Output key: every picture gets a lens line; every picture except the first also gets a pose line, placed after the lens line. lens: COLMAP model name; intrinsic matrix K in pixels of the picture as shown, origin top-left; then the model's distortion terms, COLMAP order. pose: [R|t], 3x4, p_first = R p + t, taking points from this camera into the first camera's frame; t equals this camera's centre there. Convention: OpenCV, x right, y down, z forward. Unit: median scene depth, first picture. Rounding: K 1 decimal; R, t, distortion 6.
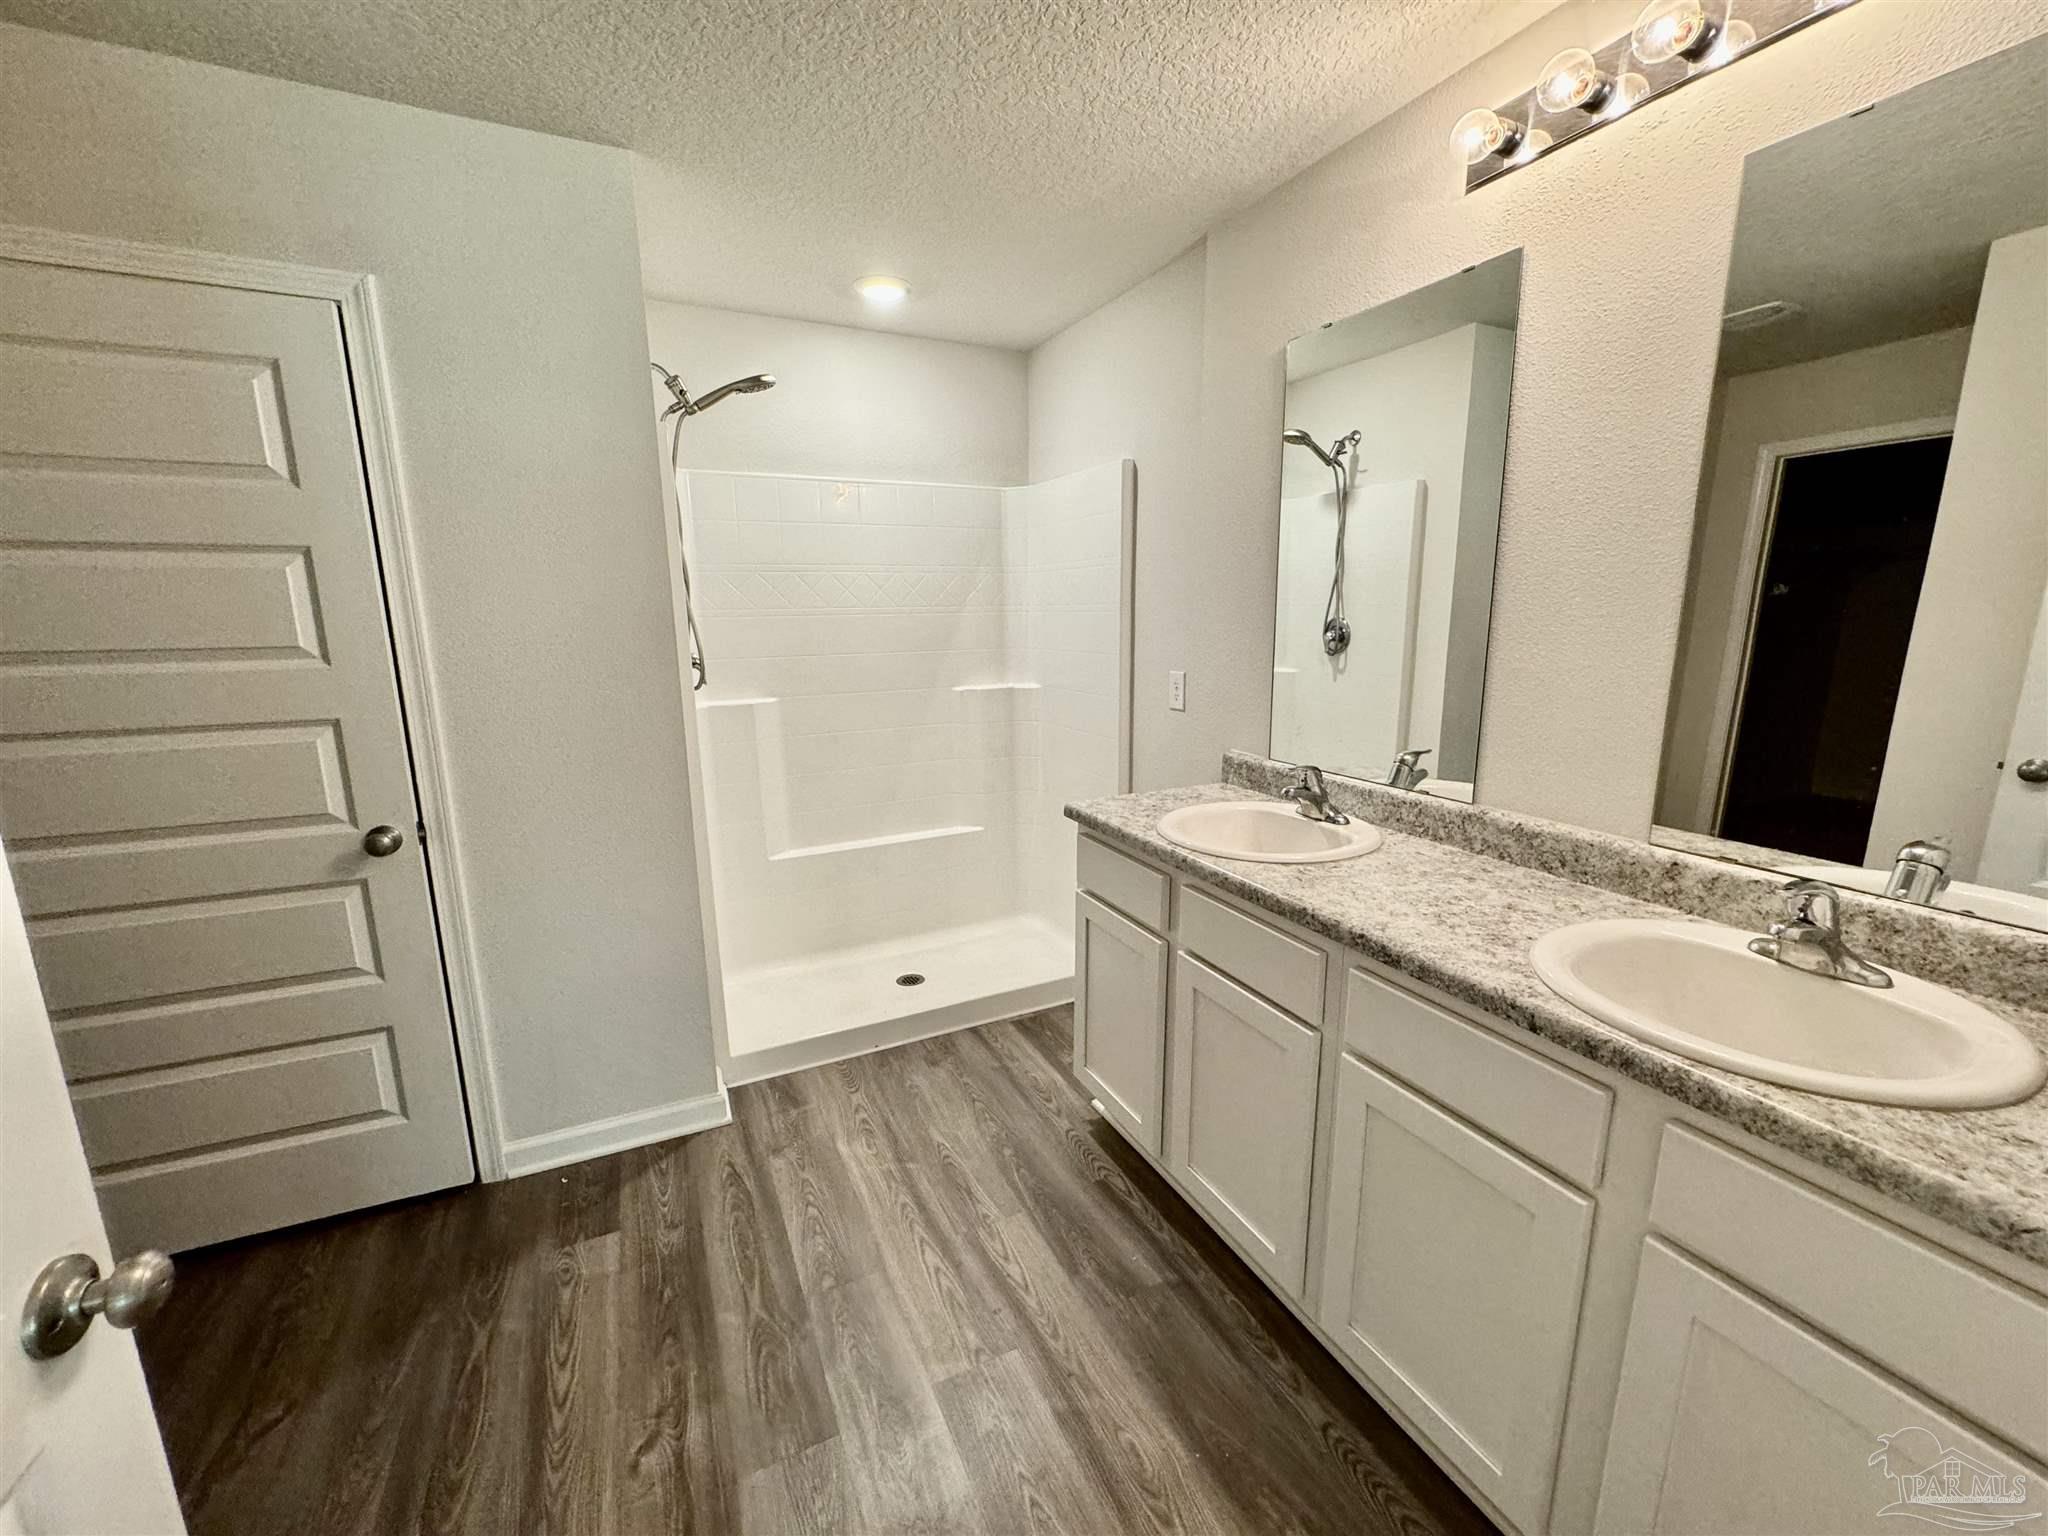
lens RADIAL K [[818.0, 0, 1021.3], [0, 818.0, 771.1], [0, 0, 1]] dist [-0.001952, 0.000120]
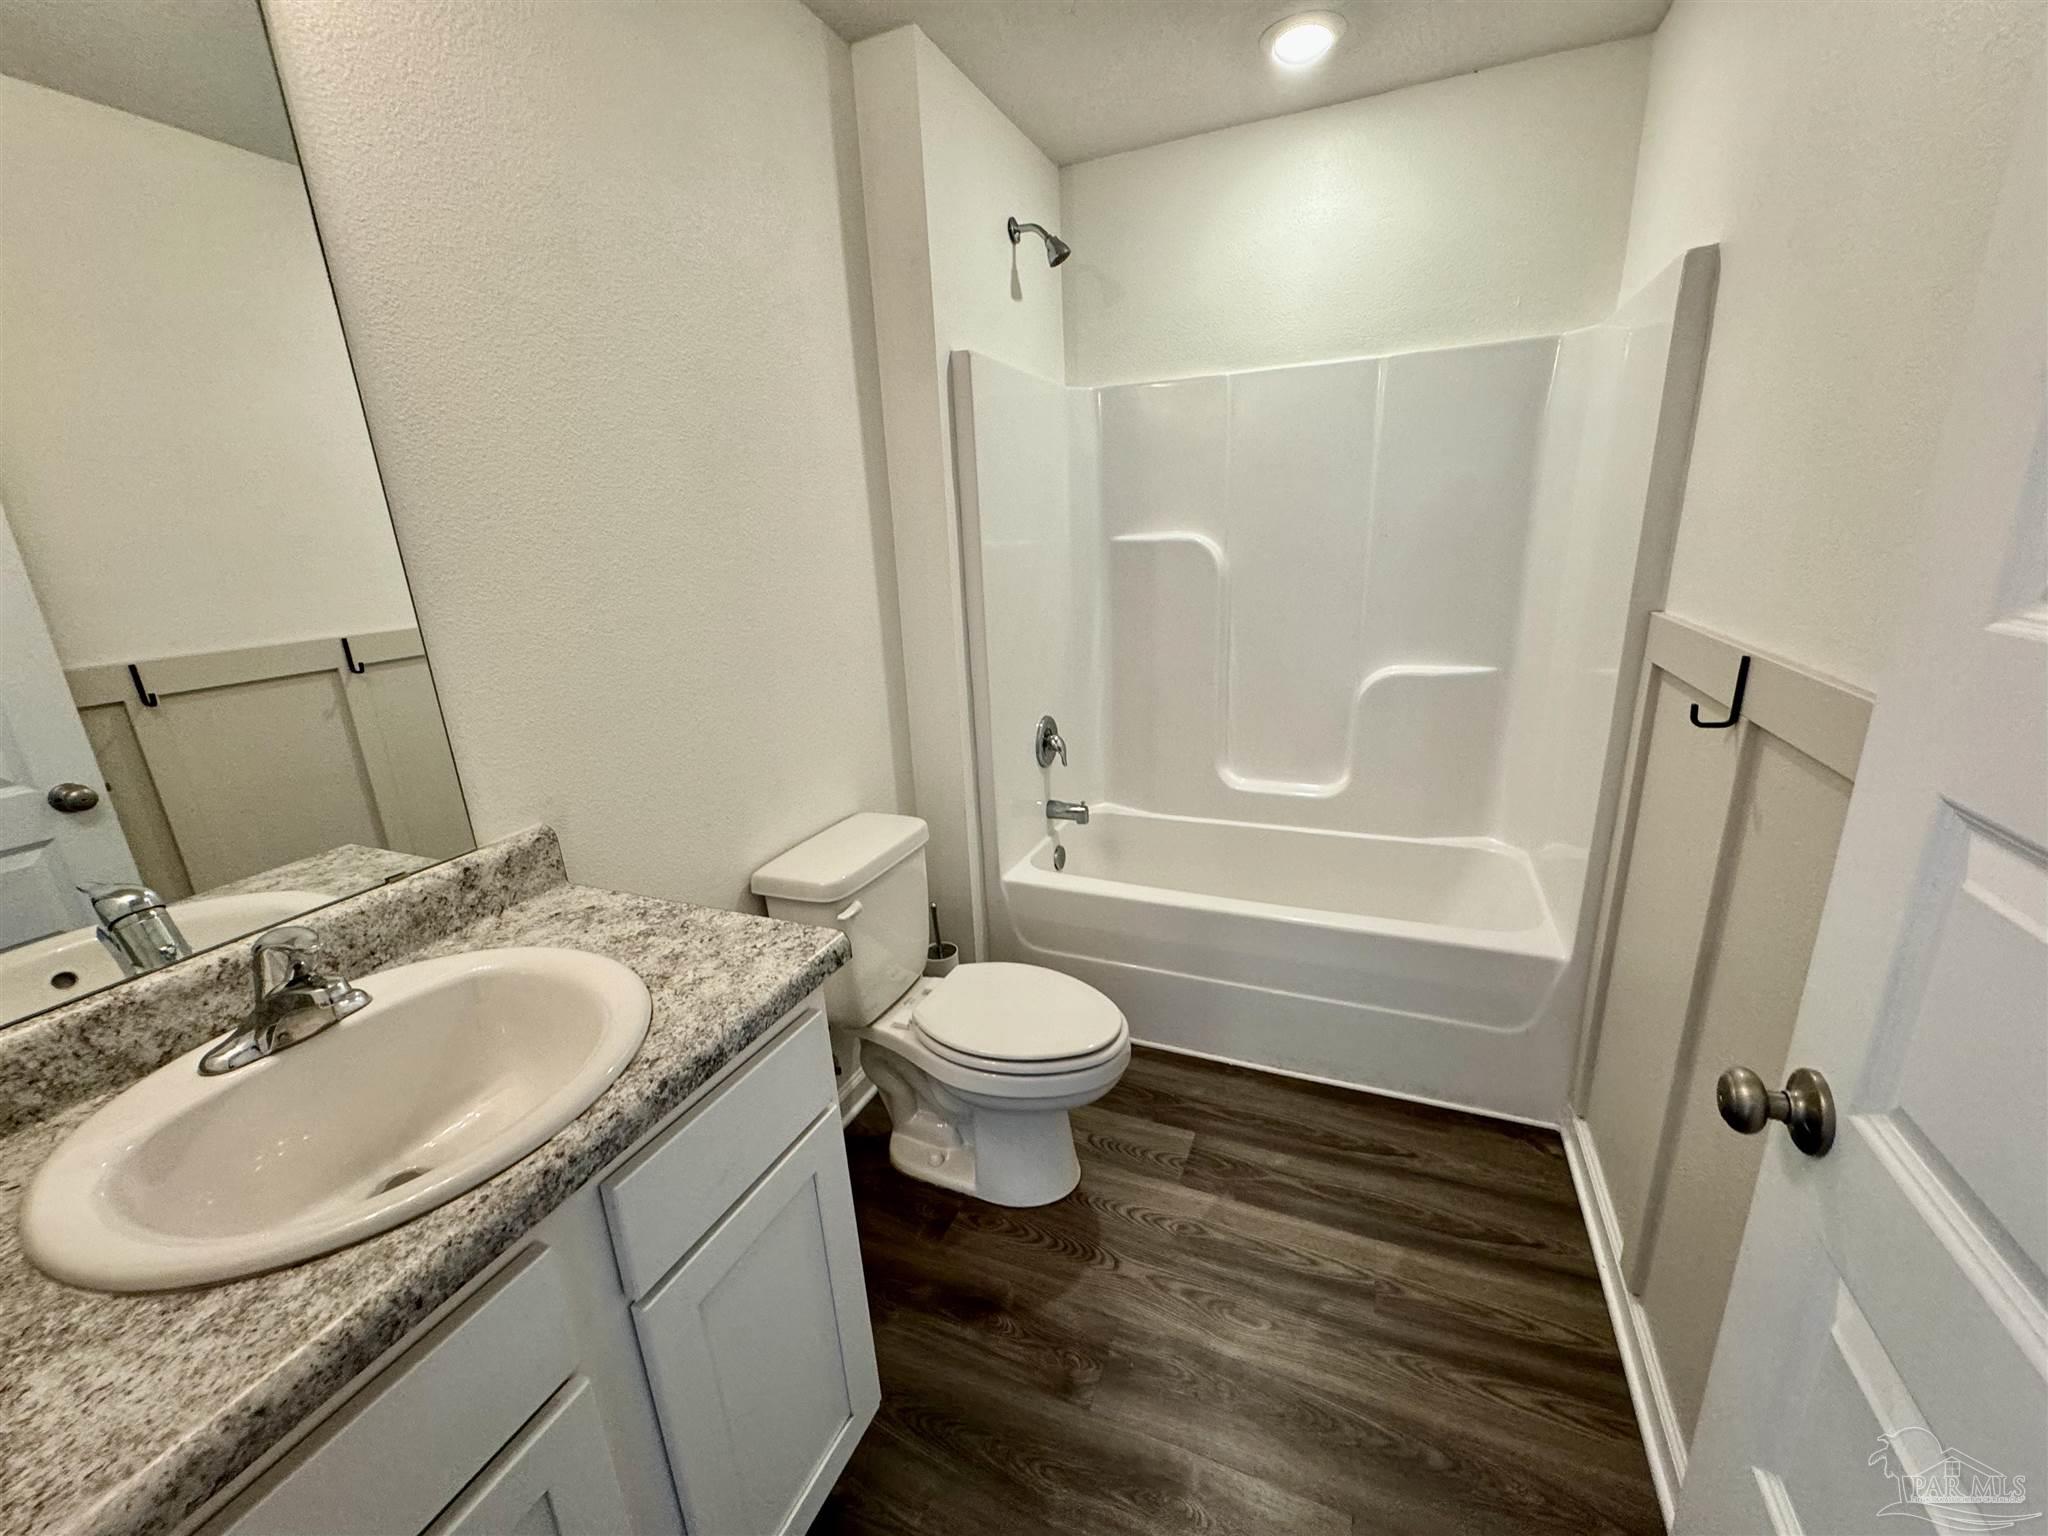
lens RADIAL K [[818.0, 0, 1023.5], [0, 818.0, 770.0], [0, 0, 1]] dist [-0.001952, 0.000120]
pose [[-0.664634, -0.172381, 0.727012, -0.156414], [0.197783, 0.897722, 0.393672, -0.183430], [-0.720516, 0.405439, -0.562563, 0.964254]]
